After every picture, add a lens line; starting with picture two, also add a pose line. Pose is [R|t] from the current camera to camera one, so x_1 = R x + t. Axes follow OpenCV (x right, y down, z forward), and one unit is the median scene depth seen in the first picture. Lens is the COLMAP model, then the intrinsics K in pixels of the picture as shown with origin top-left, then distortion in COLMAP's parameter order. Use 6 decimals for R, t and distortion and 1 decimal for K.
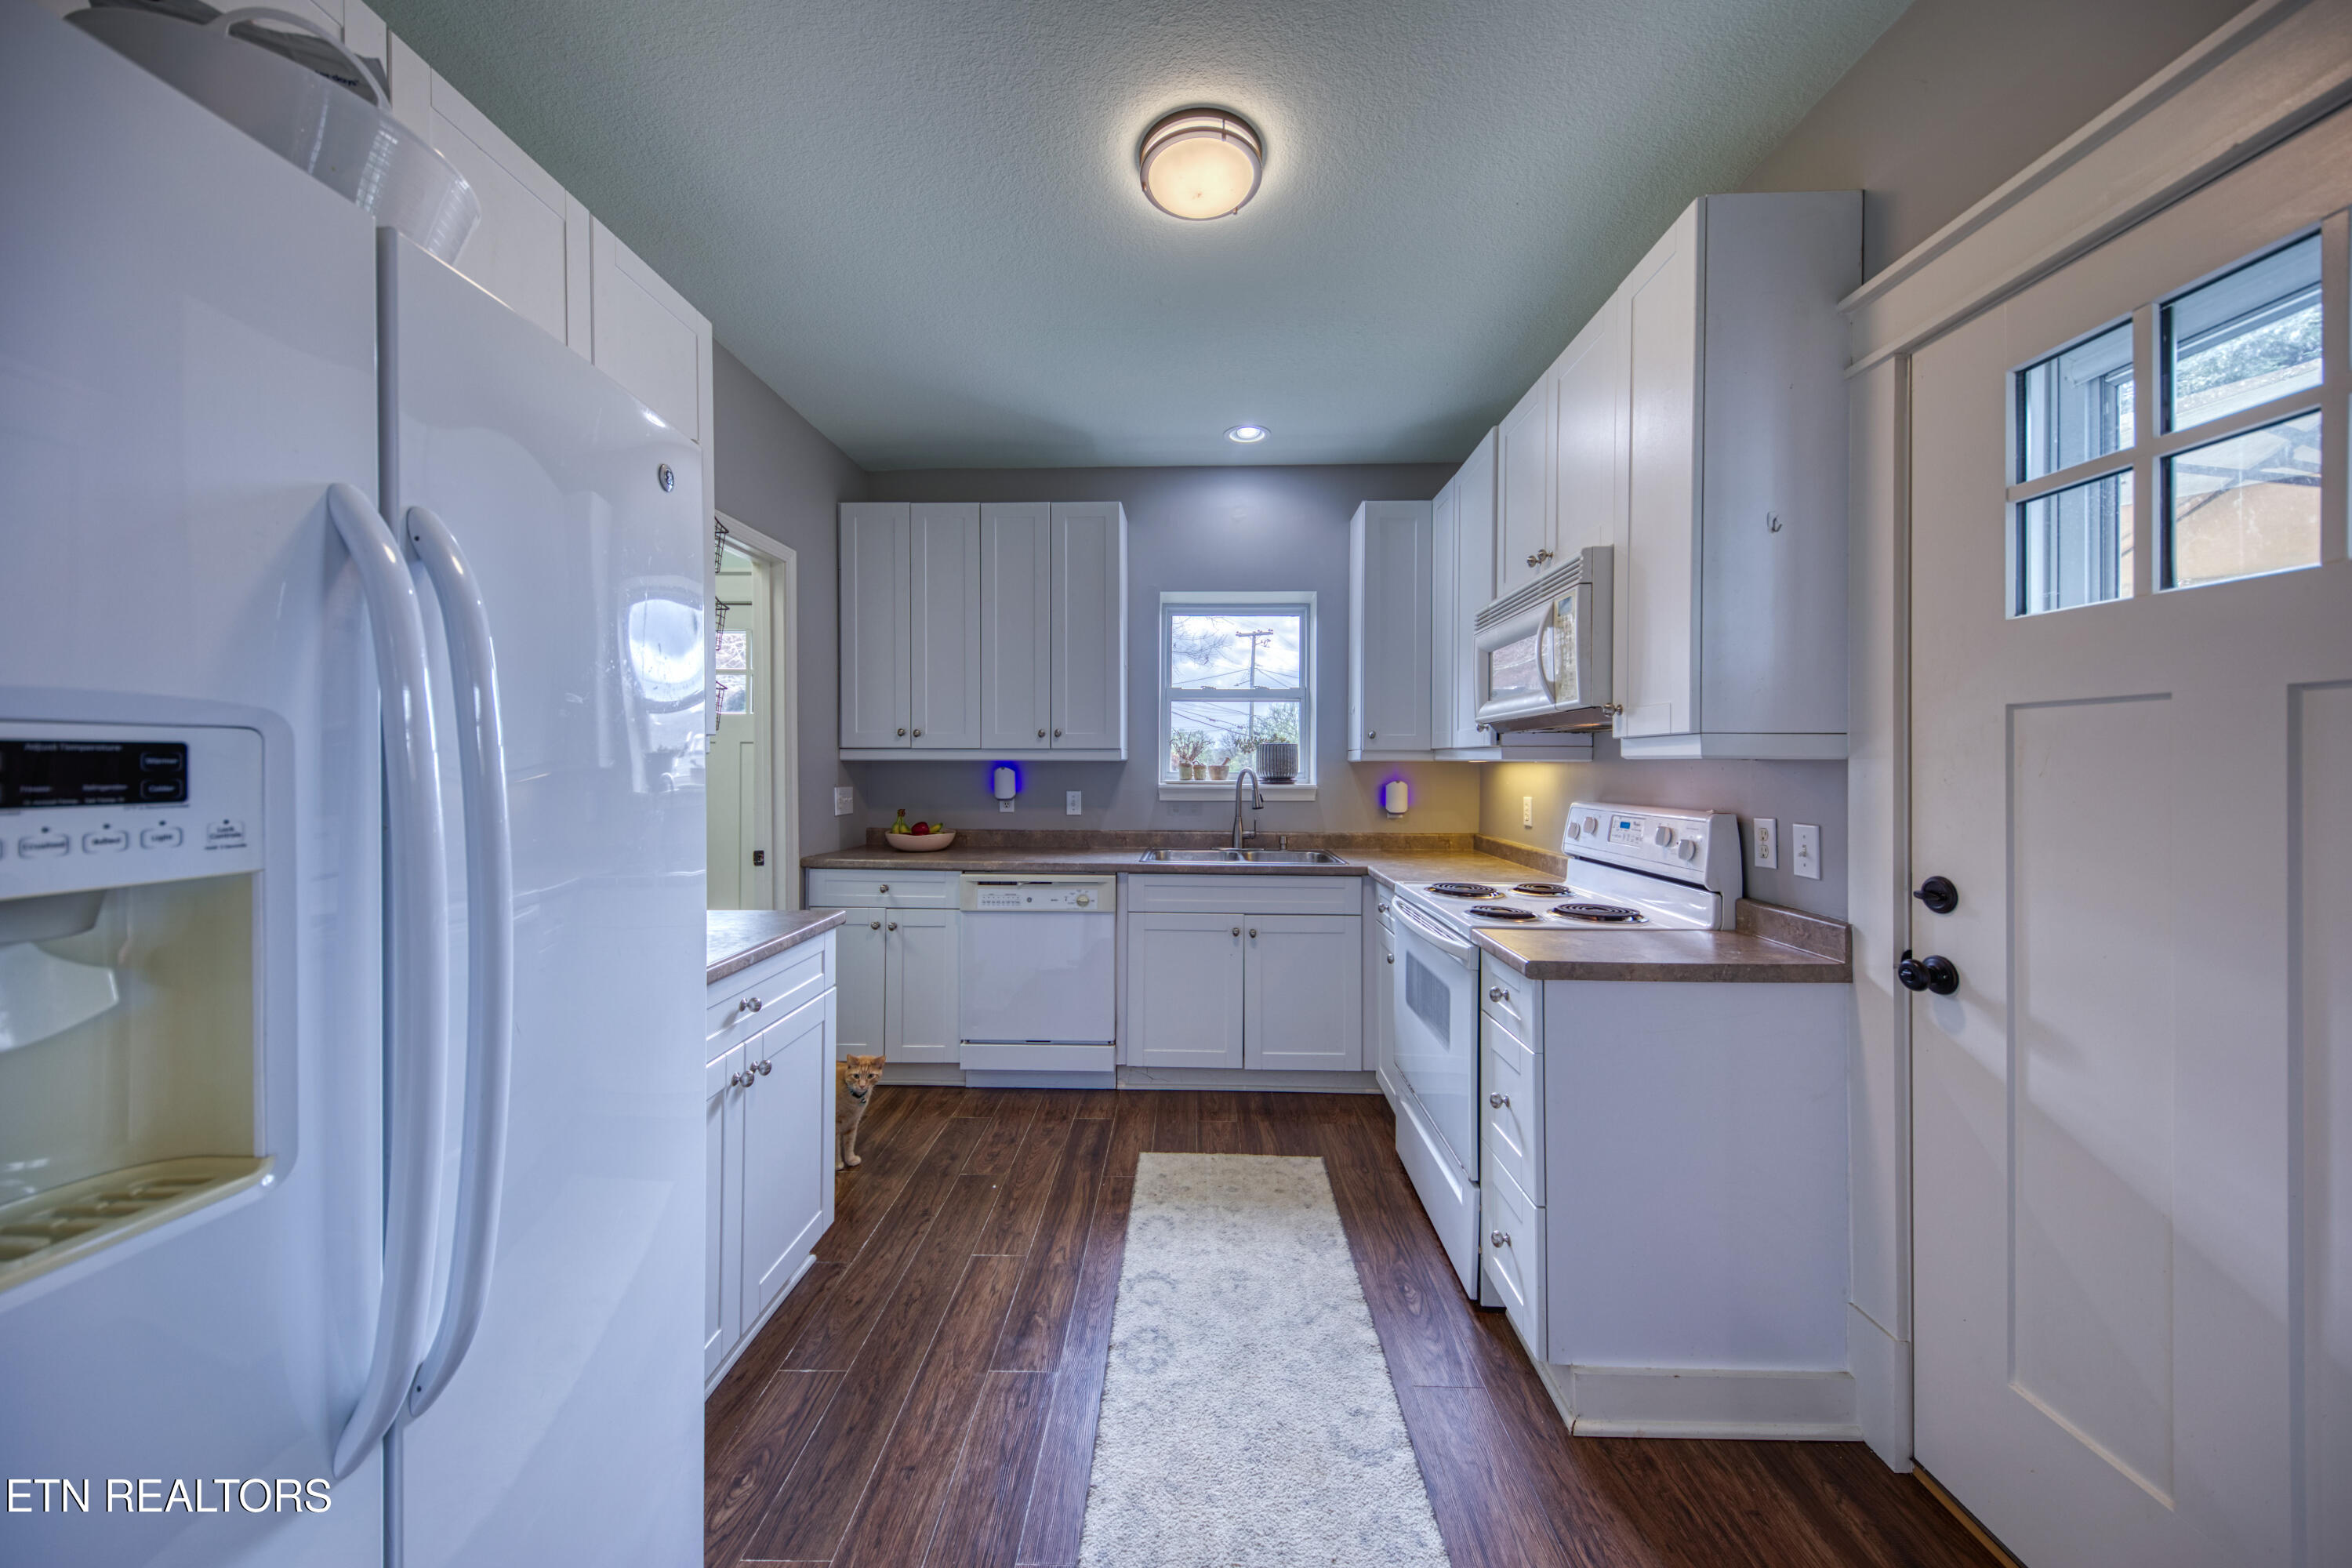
lens RADIAL K [[796.0, 0, 1155.4], [0, 796.0, 775.4], [0, 0, 1]] dist [0.025096, -0.000041]
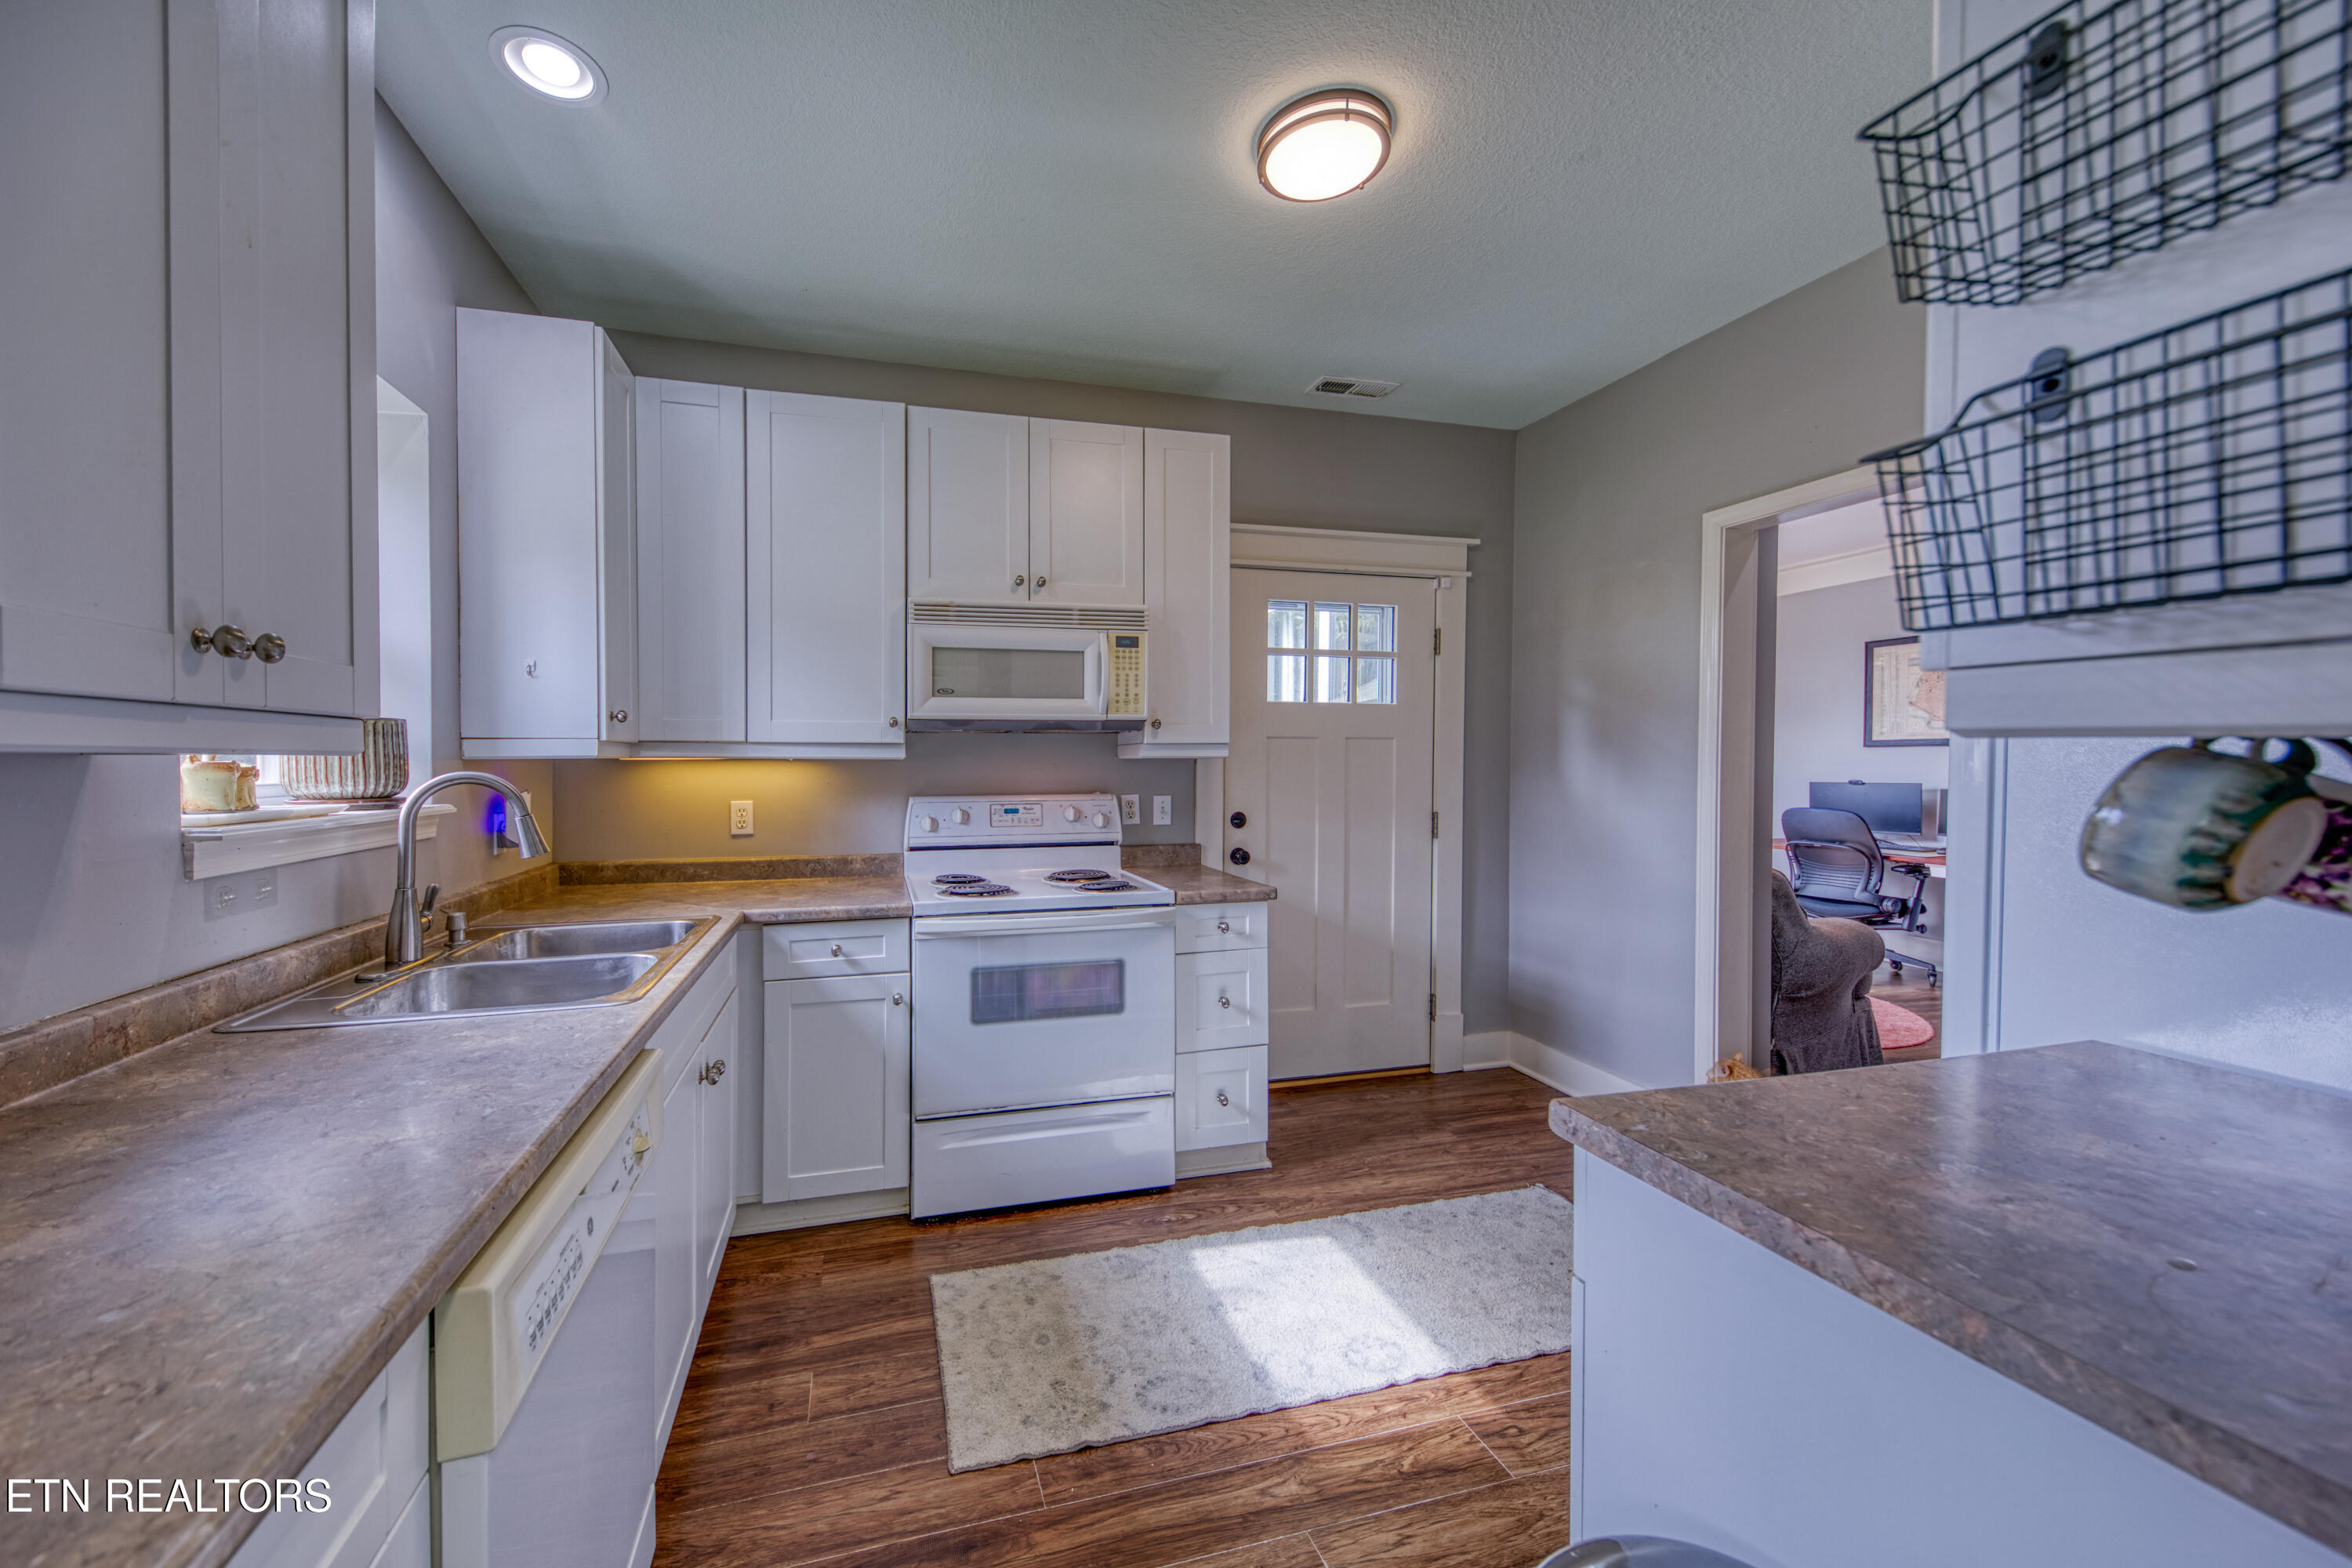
lens RADIAL K [[796.0, 0, 1155.4], [0, 796.0, 775.4], [0, 0, 1]] dist [0.025096, -0.000041]
pose [[-0.297442, -0.010087, 0.954687, -0.684132], [0.003934, 0.999923, 0.011790, -0.000265], [-0.954732, 0.007263, -0.297380, 1.226139]]
